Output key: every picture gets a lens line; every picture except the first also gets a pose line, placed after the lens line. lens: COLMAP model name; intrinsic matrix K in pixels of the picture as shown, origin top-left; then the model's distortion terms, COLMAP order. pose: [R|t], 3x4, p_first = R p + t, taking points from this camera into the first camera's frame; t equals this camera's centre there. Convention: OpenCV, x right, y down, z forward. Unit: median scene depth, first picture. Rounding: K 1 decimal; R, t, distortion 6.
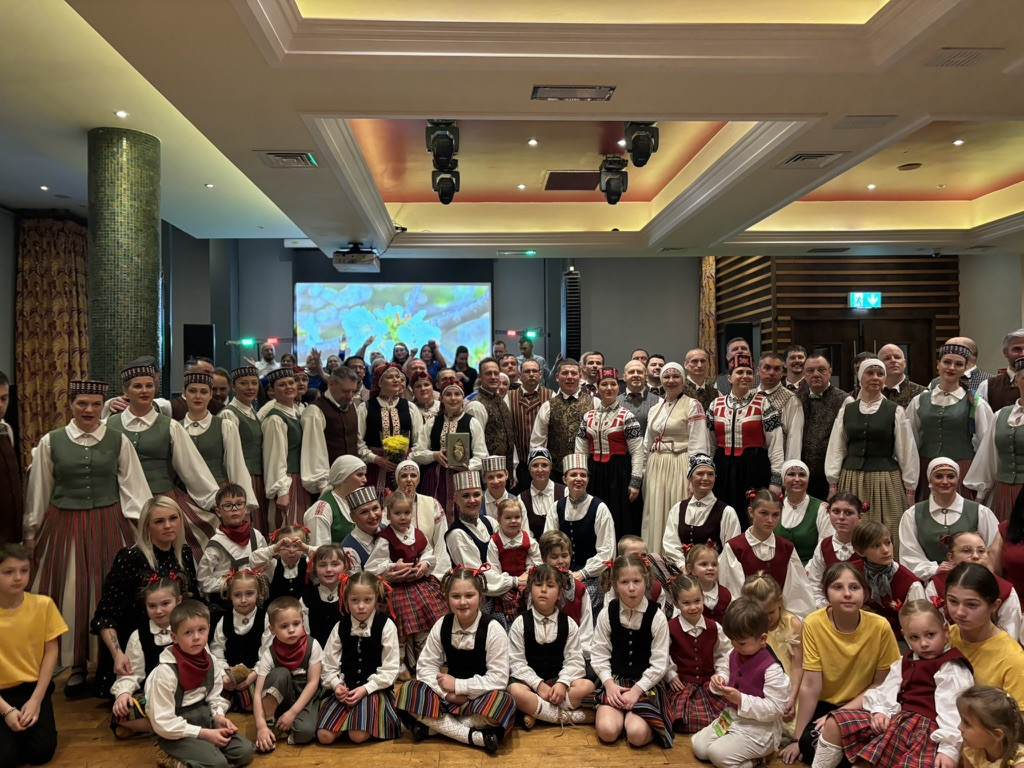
lens RADIAL K [[778.8, 0, 512.0], [0, 778.8, 384.0], [0, 0, 1]] dist [0.046543, -0.054956]
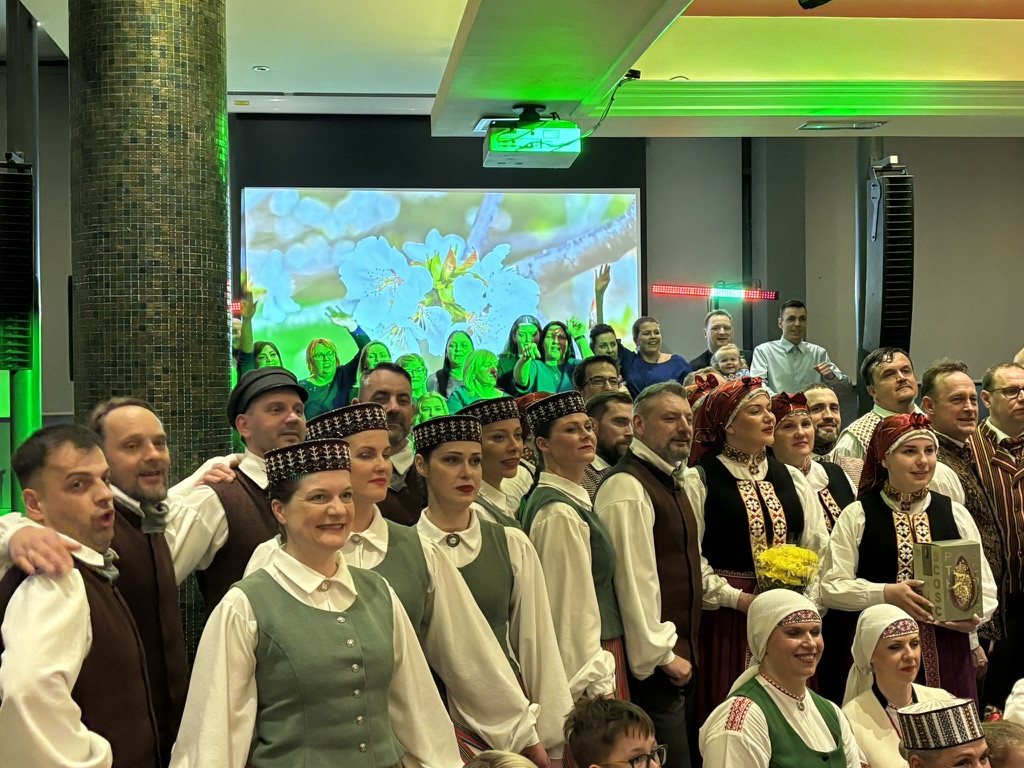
lens RADIAL K [[1483.5, 0, 513.1], [0, 1483.5, 385.0], [0, 0, 1]] dist [0.031727, 0.003139]
pose [[0.999310, -0.004282, 0.036893, -0.328911], [0.004054, 0.999972, 0.006258, -0.029269], [-0.036919, -0.006104, 0.999300, 0.172432]]
